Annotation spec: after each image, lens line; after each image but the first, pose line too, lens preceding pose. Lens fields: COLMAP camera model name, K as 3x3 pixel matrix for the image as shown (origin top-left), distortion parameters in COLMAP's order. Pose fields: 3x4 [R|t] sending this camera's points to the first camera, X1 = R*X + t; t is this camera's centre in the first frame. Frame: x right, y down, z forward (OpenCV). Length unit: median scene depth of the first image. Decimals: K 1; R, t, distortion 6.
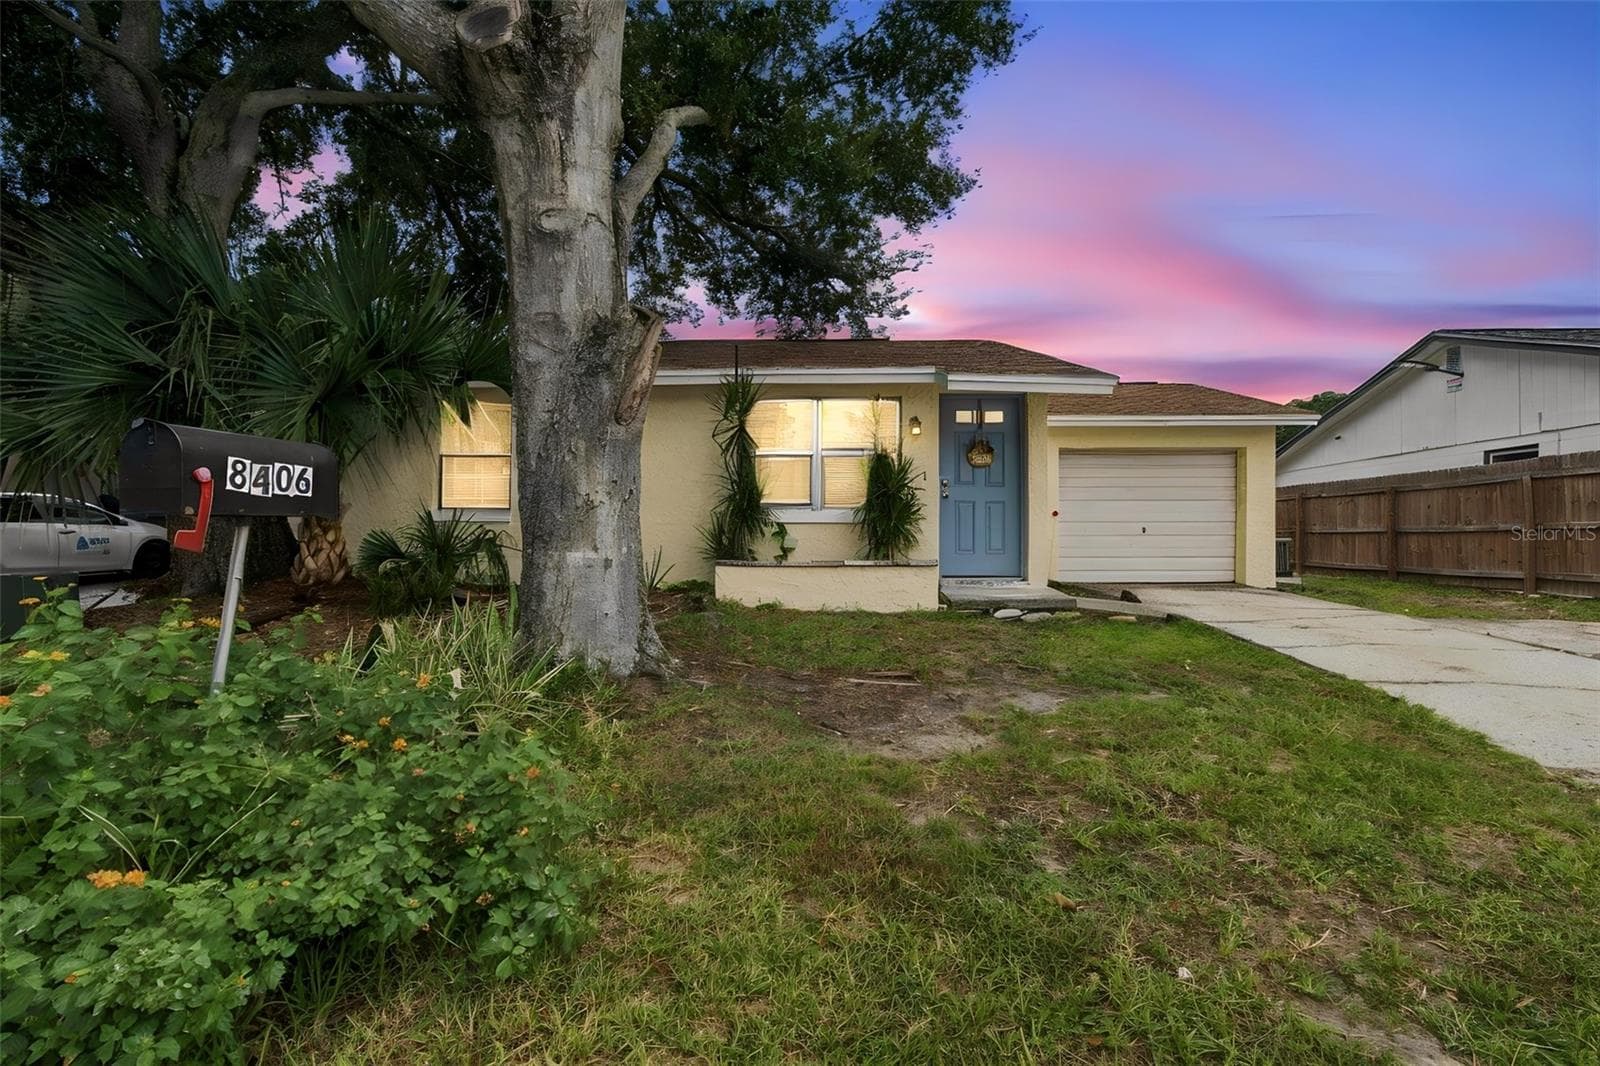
lens RADIAL K [[722.5, 0, 789.1], [0, 722.5, 528.6], [0, 0, 1]] dist [-0.002574, -0.000070]
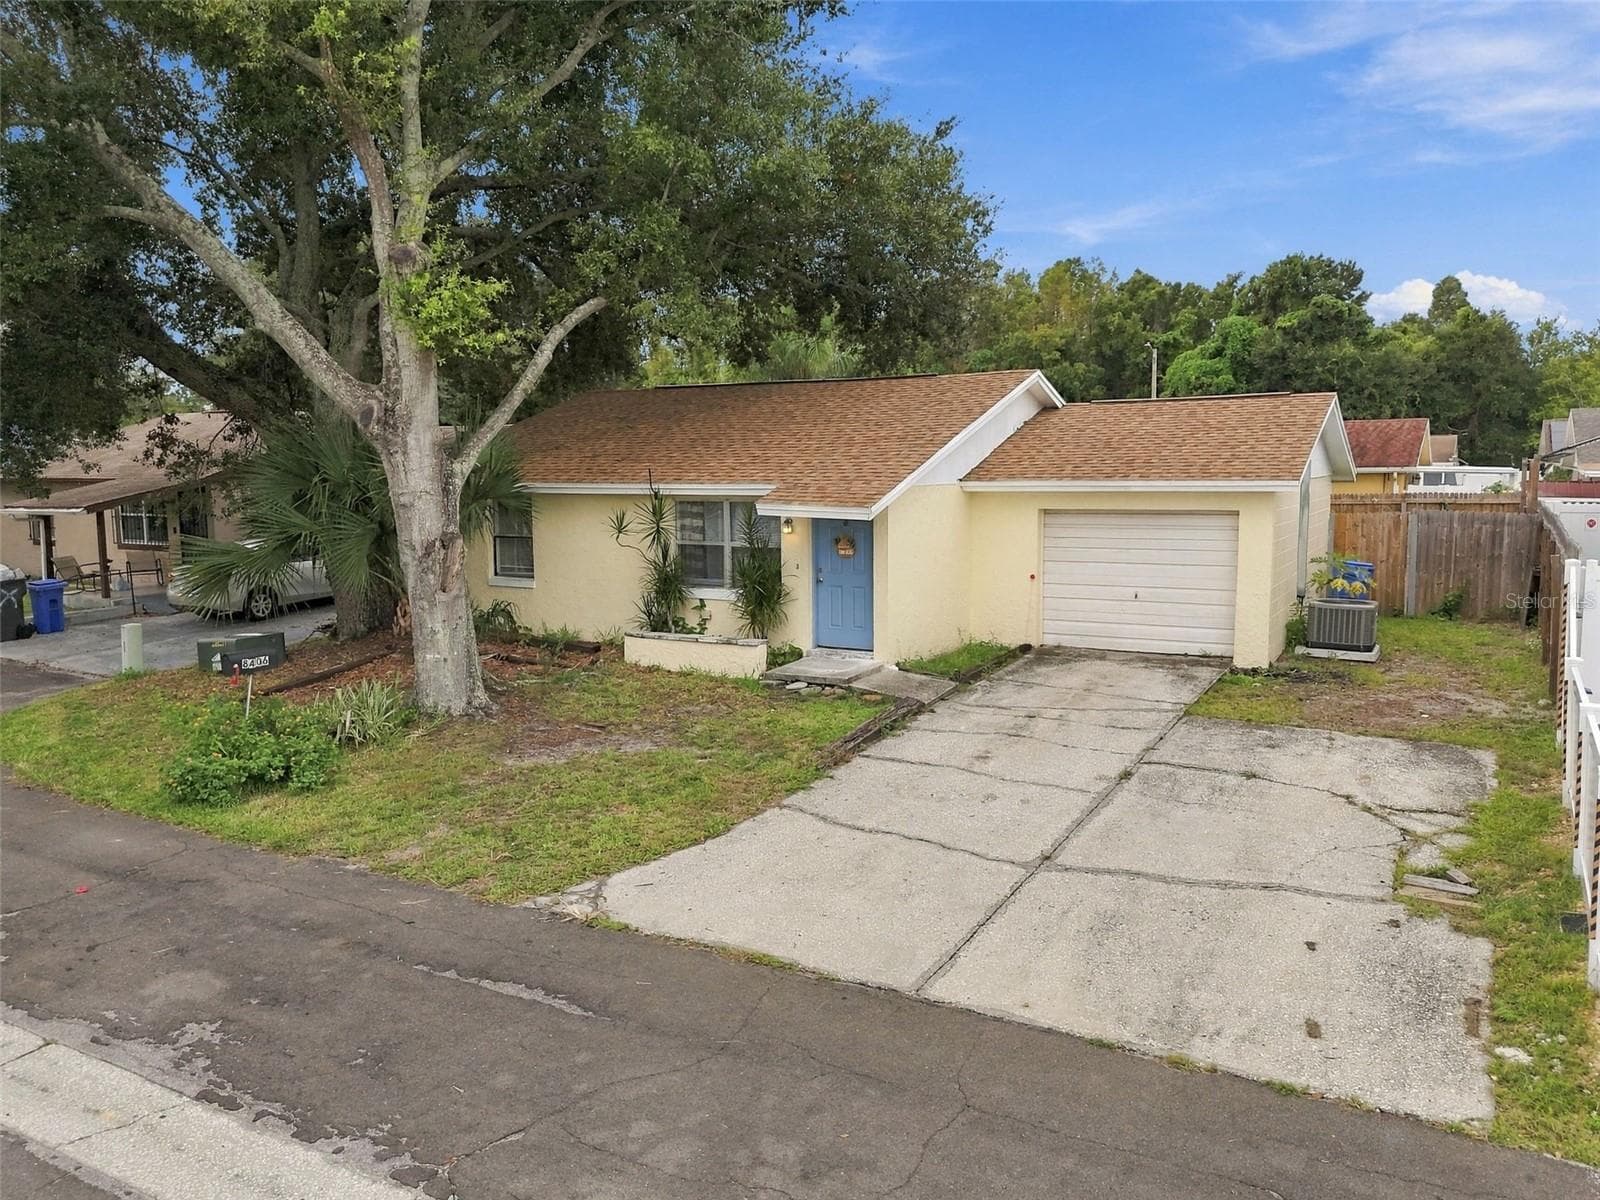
lens RADIAL K [[1157.3, 0, 815.2], [0, 1157.3, 601.8], [0, 0, 1]] dist [0.040711, -0.057462]
pose [[0.895591, 0.043204, -0.442776, 2.086753], [0.017982, 0.990944, 0.133063, -0.521372], [0.444515, -0.127132, 0.886704, -1.386352]]
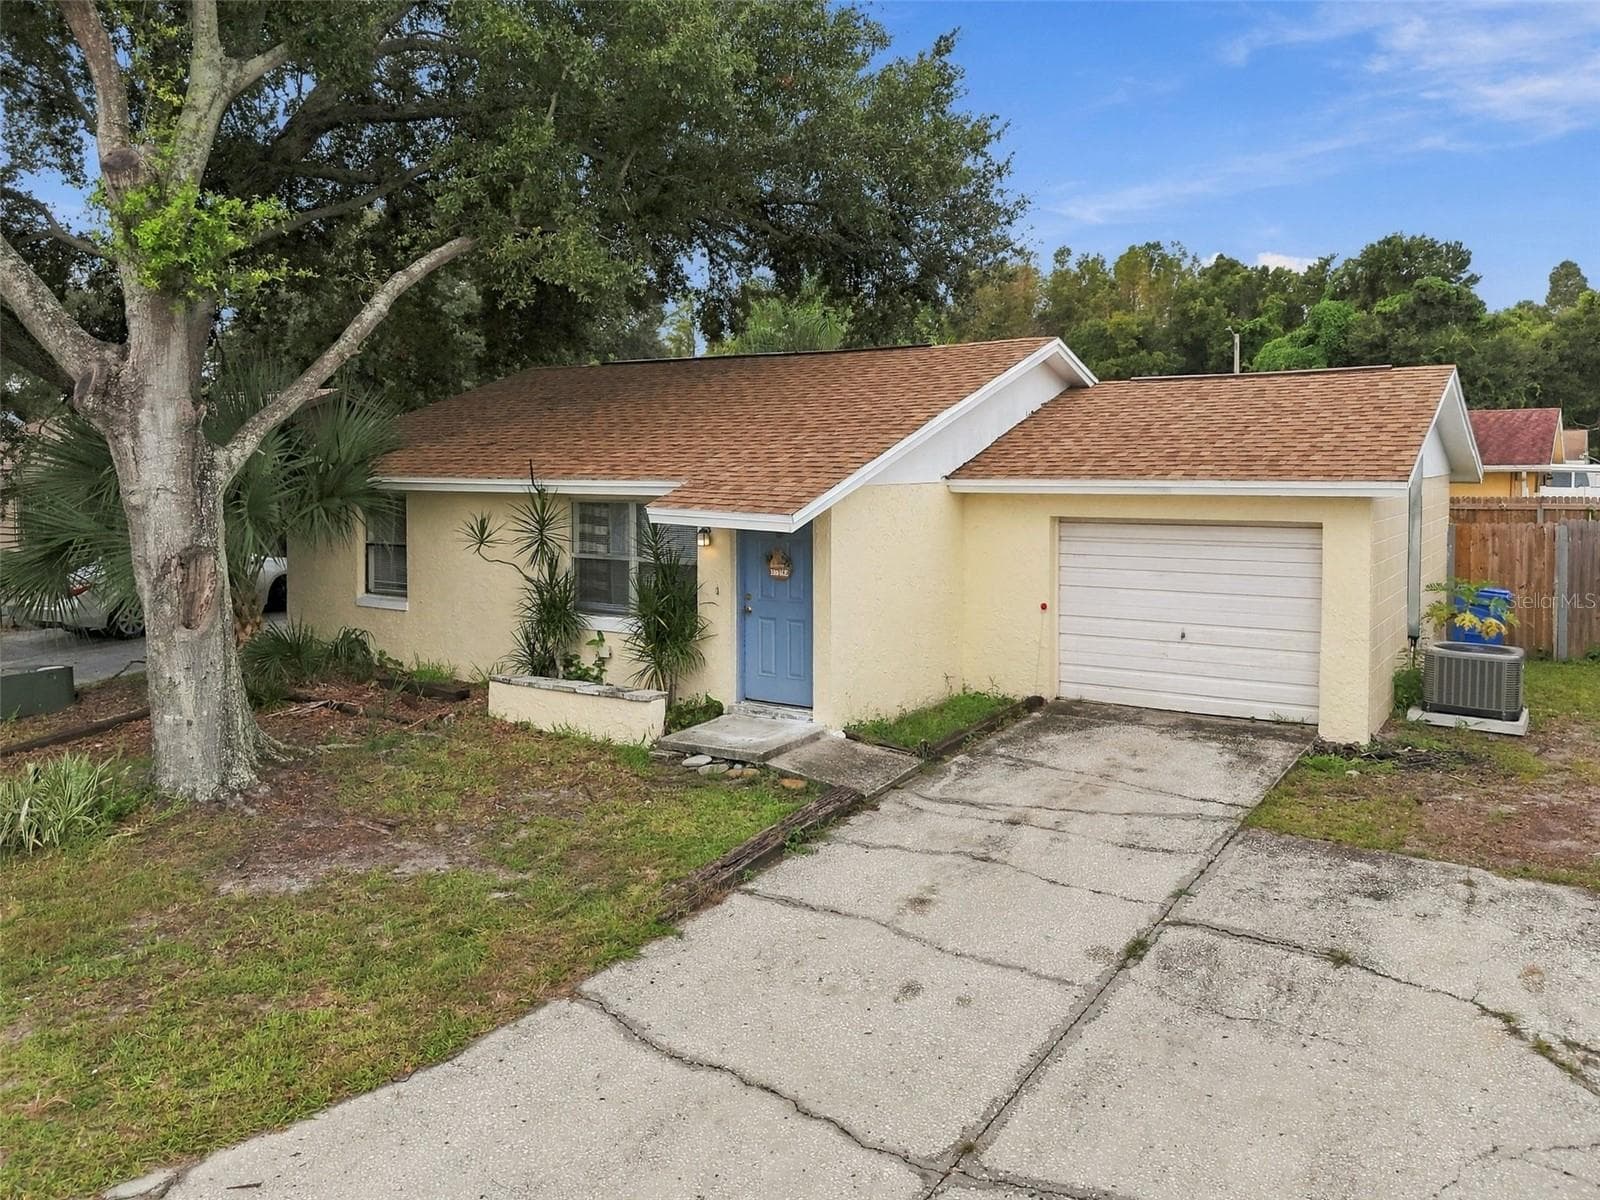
lens RADIAL K [[1215.2, 0, 811.7], [0, 1215.2, 507.1], [0, 0, 1]] dist [0.044471, -0.042430]
pose [[0.868004, 0.016102, -0.496297, 2.019625], [0.012681, 0.998429, 0.054573, -0.496472], [0.496396, -0.053663, 0.866436, -0.478322]]
